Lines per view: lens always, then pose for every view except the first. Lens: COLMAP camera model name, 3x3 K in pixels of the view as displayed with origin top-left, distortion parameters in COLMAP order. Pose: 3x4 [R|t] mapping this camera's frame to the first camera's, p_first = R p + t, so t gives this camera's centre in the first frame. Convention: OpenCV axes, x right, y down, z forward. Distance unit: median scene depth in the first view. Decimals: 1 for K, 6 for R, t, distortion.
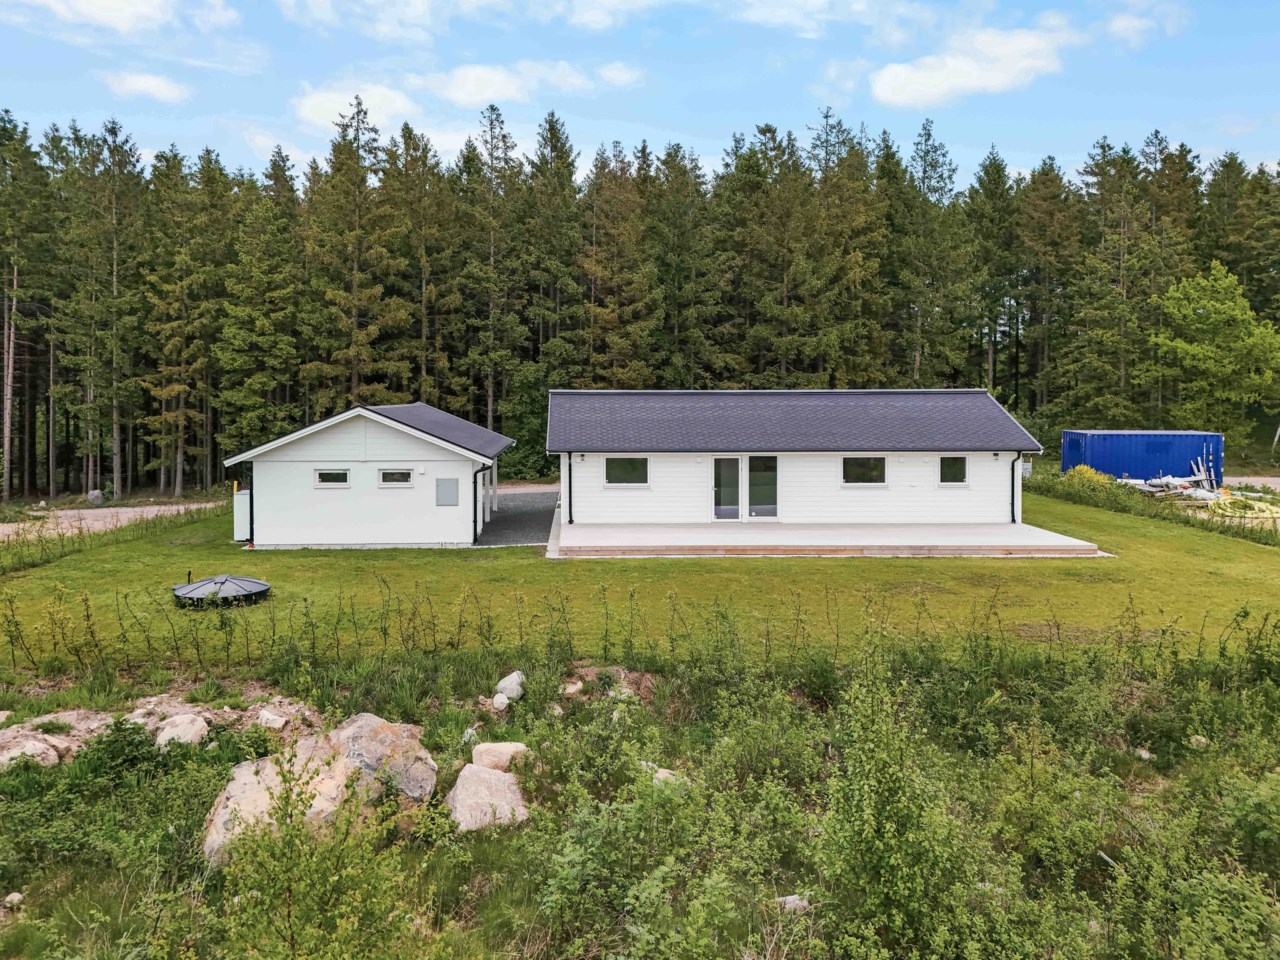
lens RADIAL K [[913.1, 0, 641.8], [0, 913.1, 465.6], [0, 0, 1]] dist [0.093664, -0.096326]
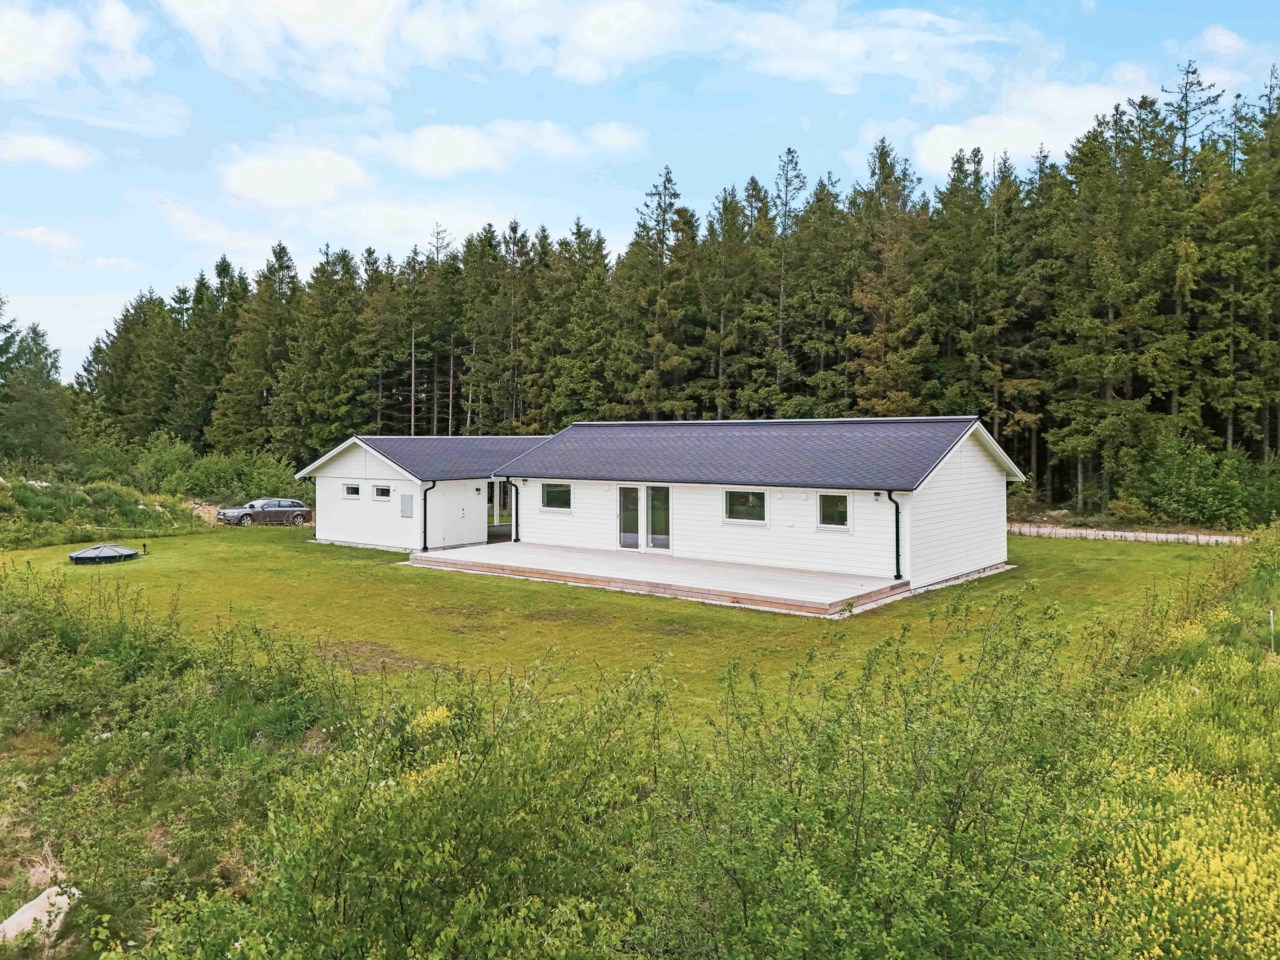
lens RADIAL K [[949.6, 0, 638.3], [0, 949.6, 452.1], [0, 0, 1]] dist [0.034190, -0.114060]
pose [[0.763944, 0.008161, -0.645231, 0.767059], [-0.046405, 0.998026, -0.042320, -0.003378], [0.643612, 0.062272, 0.762815, 0.208423]]
